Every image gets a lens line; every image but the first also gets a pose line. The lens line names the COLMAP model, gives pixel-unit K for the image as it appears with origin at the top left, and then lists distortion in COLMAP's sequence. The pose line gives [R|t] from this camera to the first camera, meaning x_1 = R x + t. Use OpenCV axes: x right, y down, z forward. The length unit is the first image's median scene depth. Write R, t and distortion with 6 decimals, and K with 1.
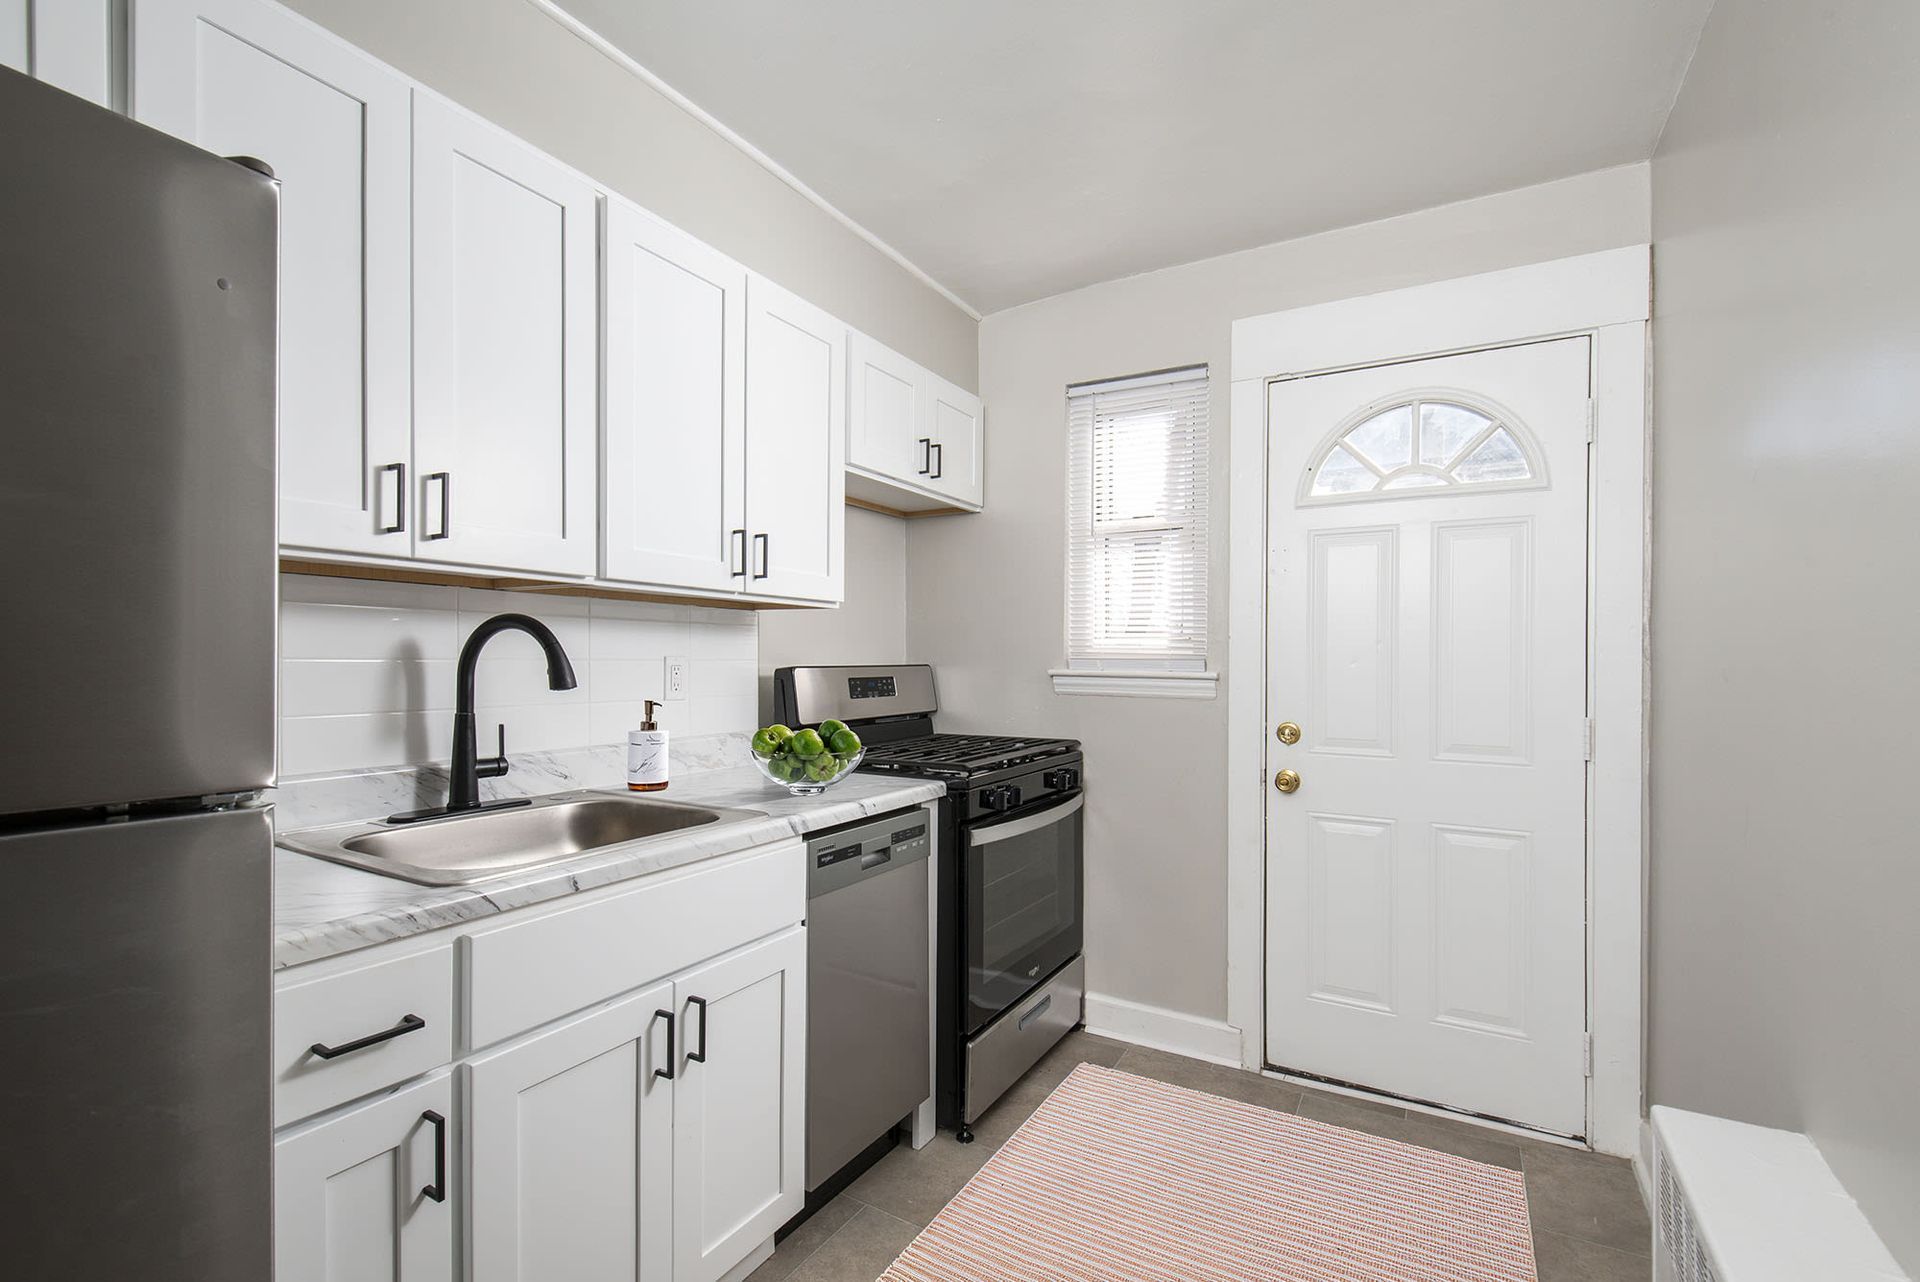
lens RADIAL K [[888.7, 0, 953.1], [0, 888.7, 656.1], [0, 0, 1]] dist [-0.001936, -0.000340]
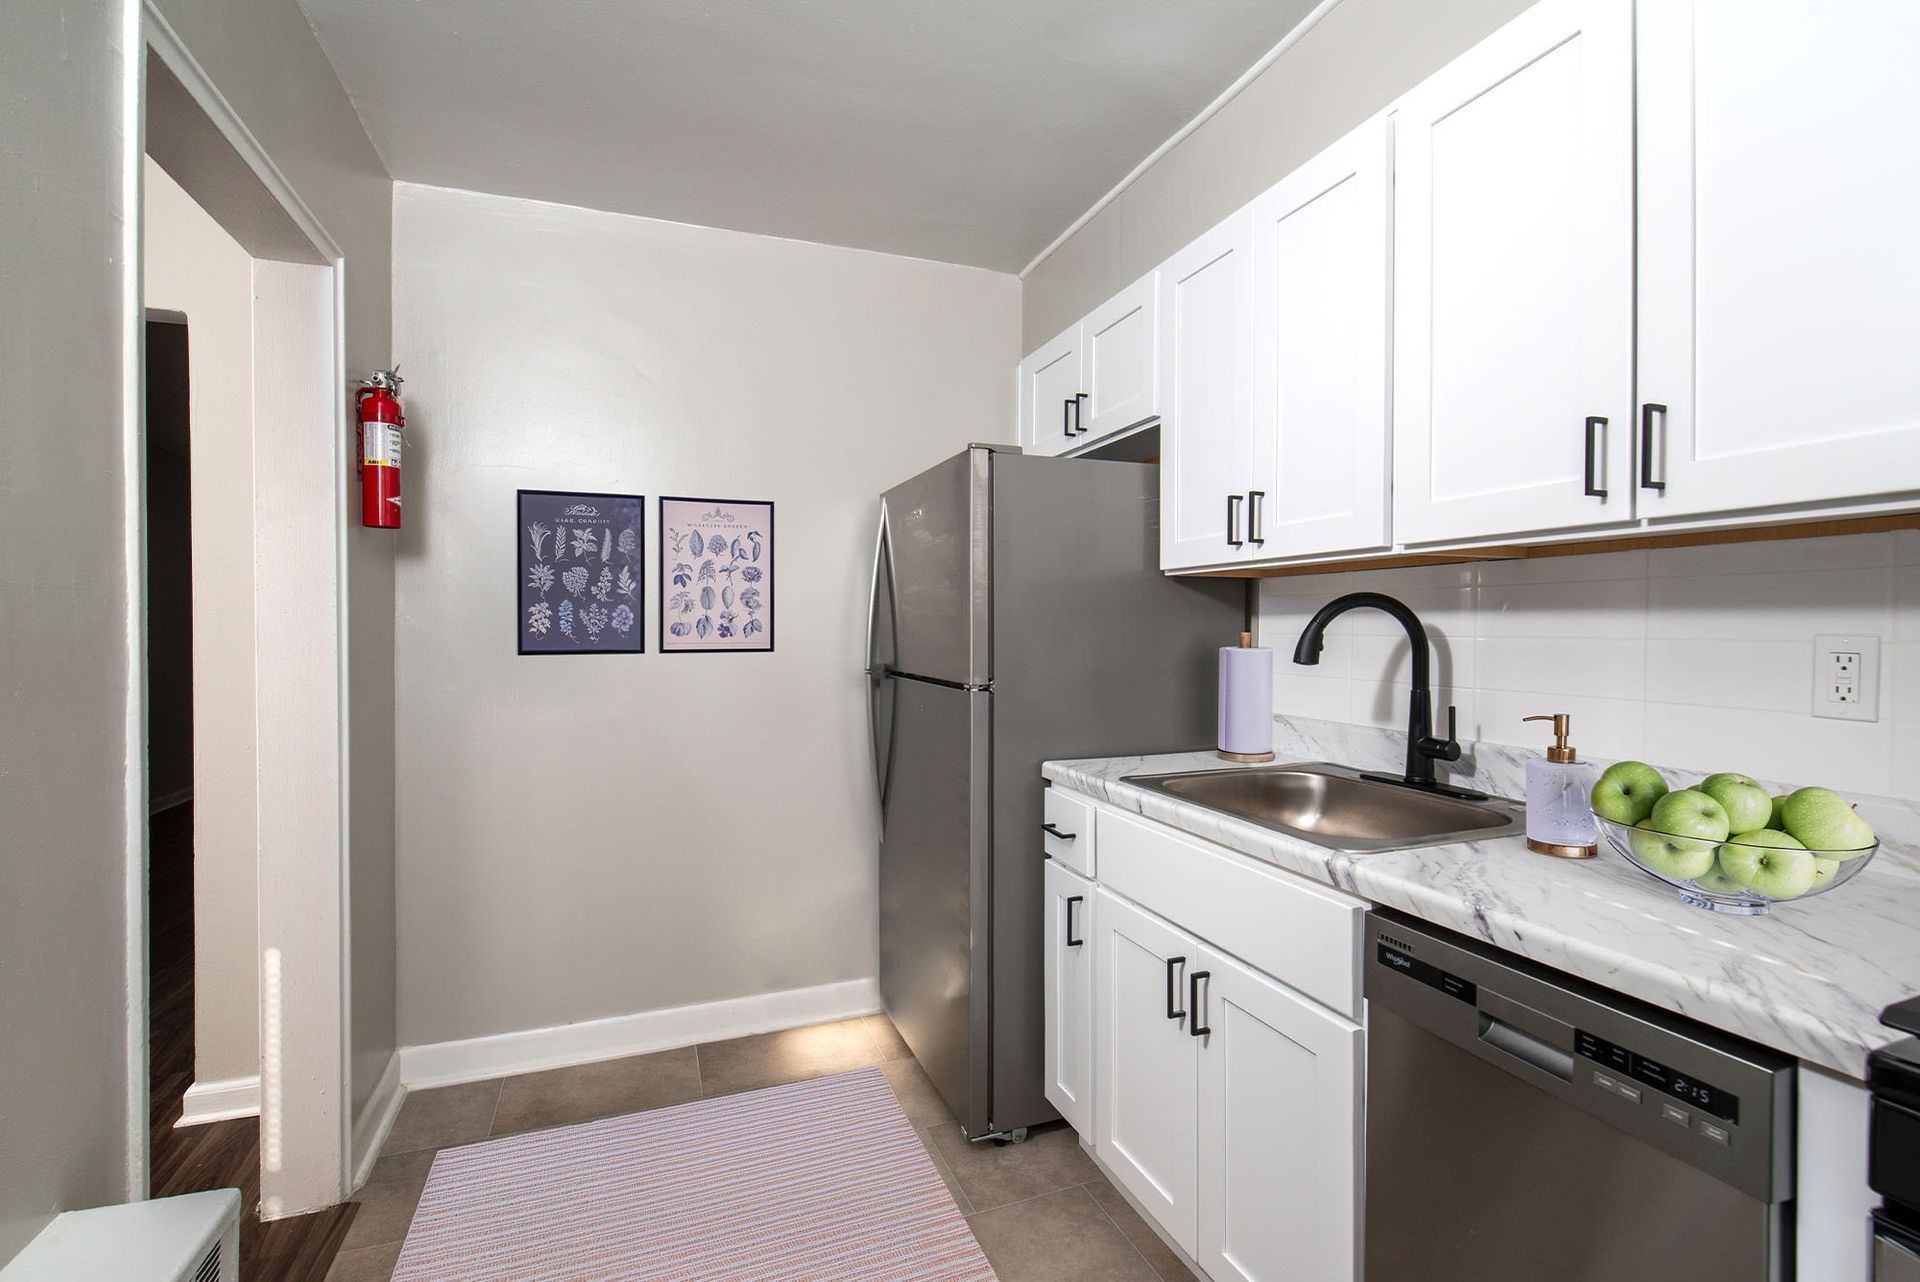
lens RADIAL K [[888.7, 0, 960.6], [0, 888.7, 641.7], [0, 0, 1]] dist [-0.001936, -0.000340]
pose [[-0.649680, 0.005216, -0.760190, 0.552497], [-0.002397, 0.999957, 0.008909, 0.001133], [0.760204, 0.007610, -0.649640, 1.228465]]
